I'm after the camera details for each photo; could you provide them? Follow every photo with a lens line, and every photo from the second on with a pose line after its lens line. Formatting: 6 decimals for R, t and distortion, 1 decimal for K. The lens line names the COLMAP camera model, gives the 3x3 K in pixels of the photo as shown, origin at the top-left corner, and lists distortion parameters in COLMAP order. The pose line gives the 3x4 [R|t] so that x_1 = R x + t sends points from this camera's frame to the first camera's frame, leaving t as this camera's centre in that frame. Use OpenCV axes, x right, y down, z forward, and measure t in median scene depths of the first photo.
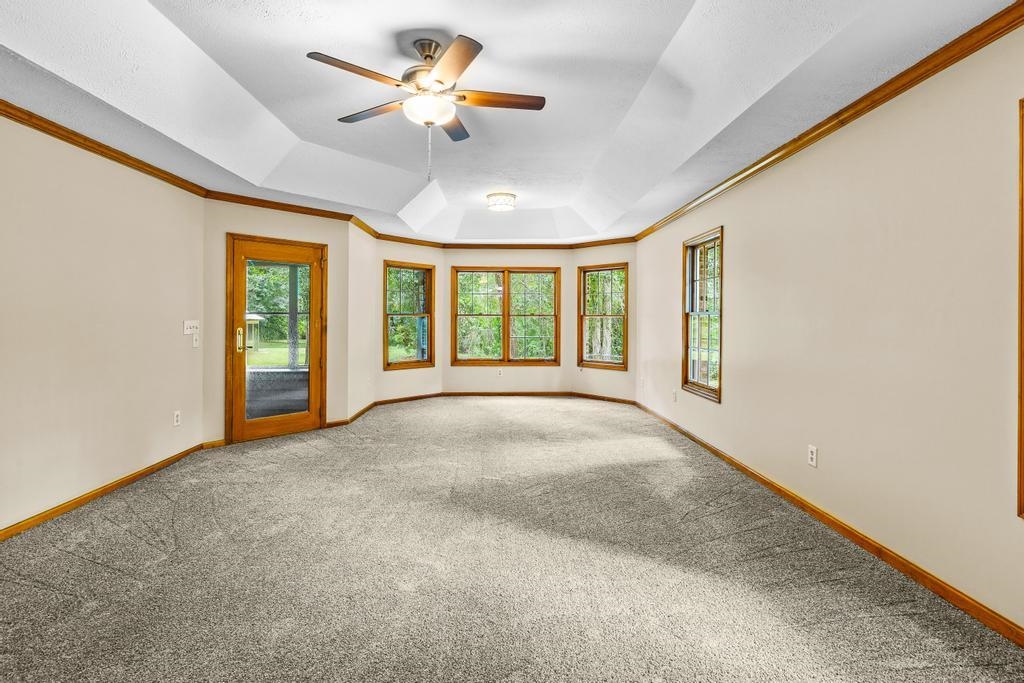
lens RADIAL K [[482.0, 0, 513.3], [0, 482.0, 324.2], [0, 0, 1]] dist [0.005117, -0.000396]
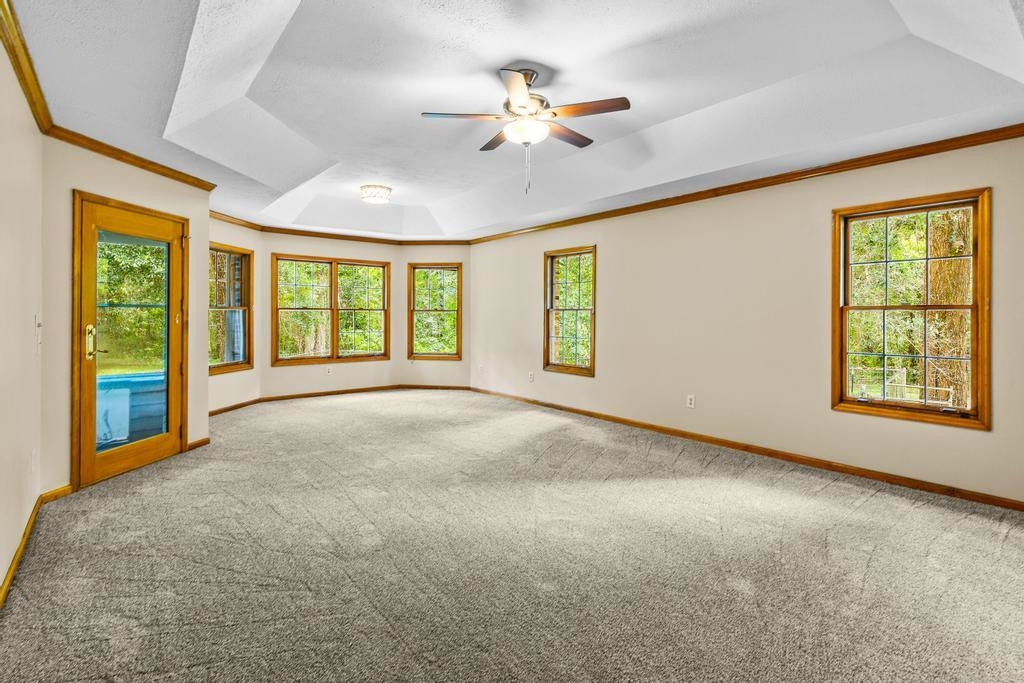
lens RADIAL K [[482.0, 0, 513.3], [0, 482.0, 324.2], [0, 0, 1]] dist [0.005117, -0.000396]
pose [[0.803938, -0.010815, 0.594614, -0.385761], [0.003699, 0.999906, 0.013185, -0.000951], [-0.594701, -0.008401, 0.803903, 0.042393]]
